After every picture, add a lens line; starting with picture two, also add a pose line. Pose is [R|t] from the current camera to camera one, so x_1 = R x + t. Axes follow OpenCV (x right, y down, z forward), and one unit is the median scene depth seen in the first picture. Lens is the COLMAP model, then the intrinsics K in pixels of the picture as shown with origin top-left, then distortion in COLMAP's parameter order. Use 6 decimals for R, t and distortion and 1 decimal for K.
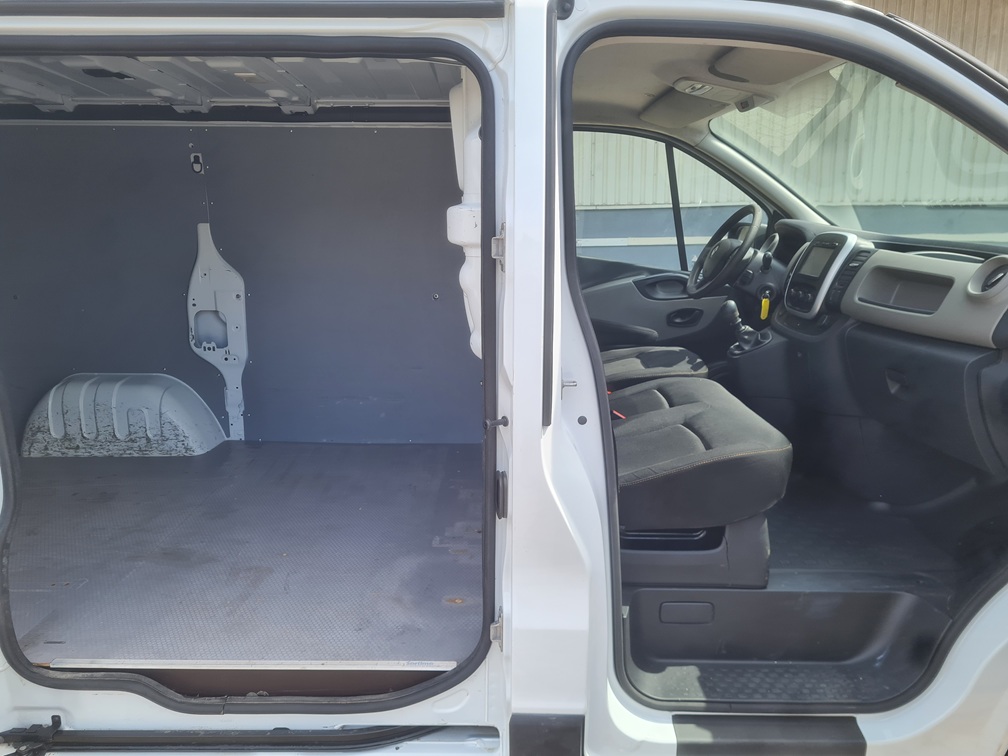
lens RADIAL K [[758.8, 0, 508.3], [0, 758.8, 378.9], [0, 0, 1]] dist [0.044161, -0.038460]
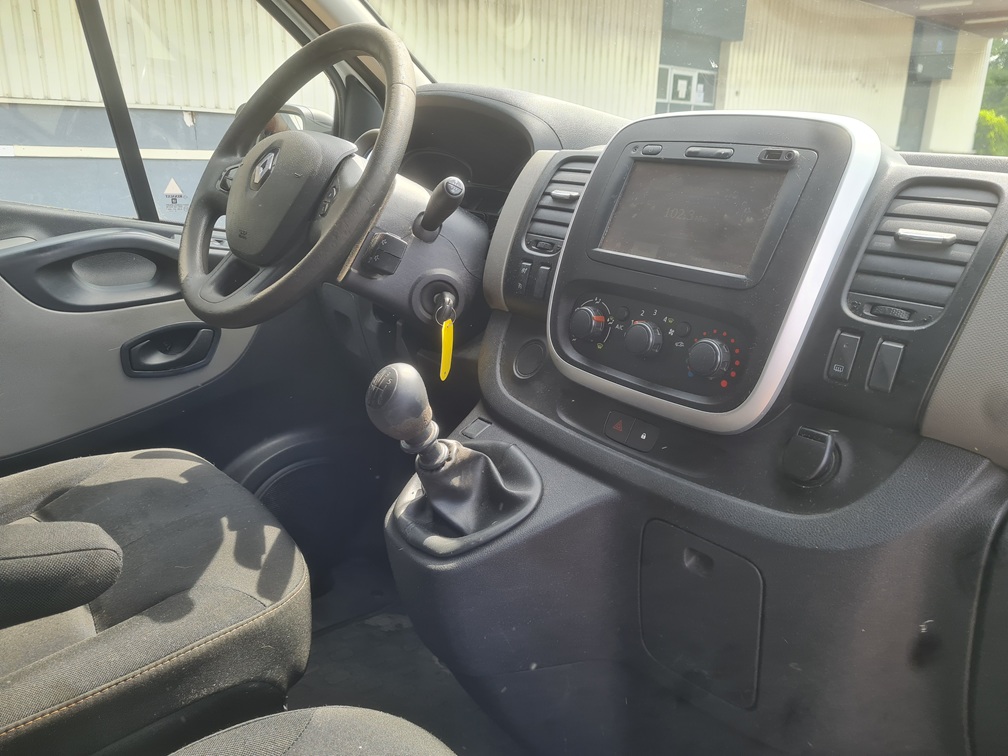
lens RADIAL K [[758.8, 0, 508.3], [0, 758.8, 378.9], [0, 0, 1]] dist [0.044161, -0.038460]
pose [[0.767474, -0.156479, 0.621690, 0.155325], [0.093079, 0.986676, 0.133441, -0.128653], [-0.634287, -0.044546, 0.771813, 0.766838]]
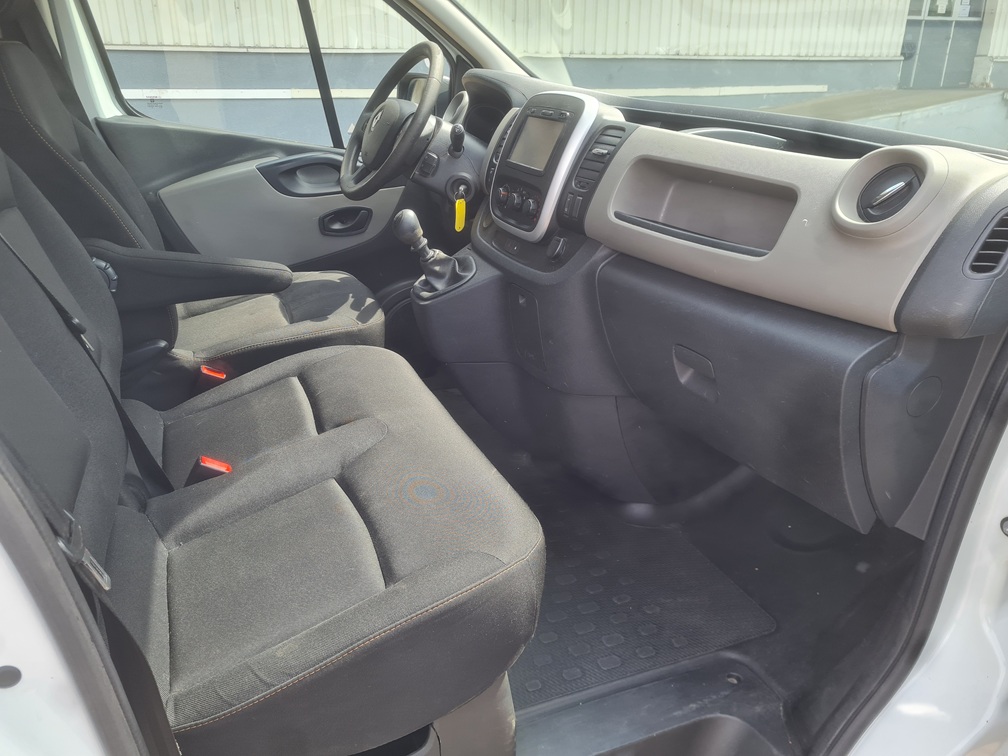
lens RADIAL K [[758.8, 0, 508.3], [0, 758.8, 378.9], [0, 0, 1]] dist [0.044161, -0.038460]
pose [[0.920296, -0.134185, 0.367492, 0.125088], [0.066724, 0.979412, 0.190525, -0.080500], [-0.385492, -0.150819, 0.910302, 0.397551]]
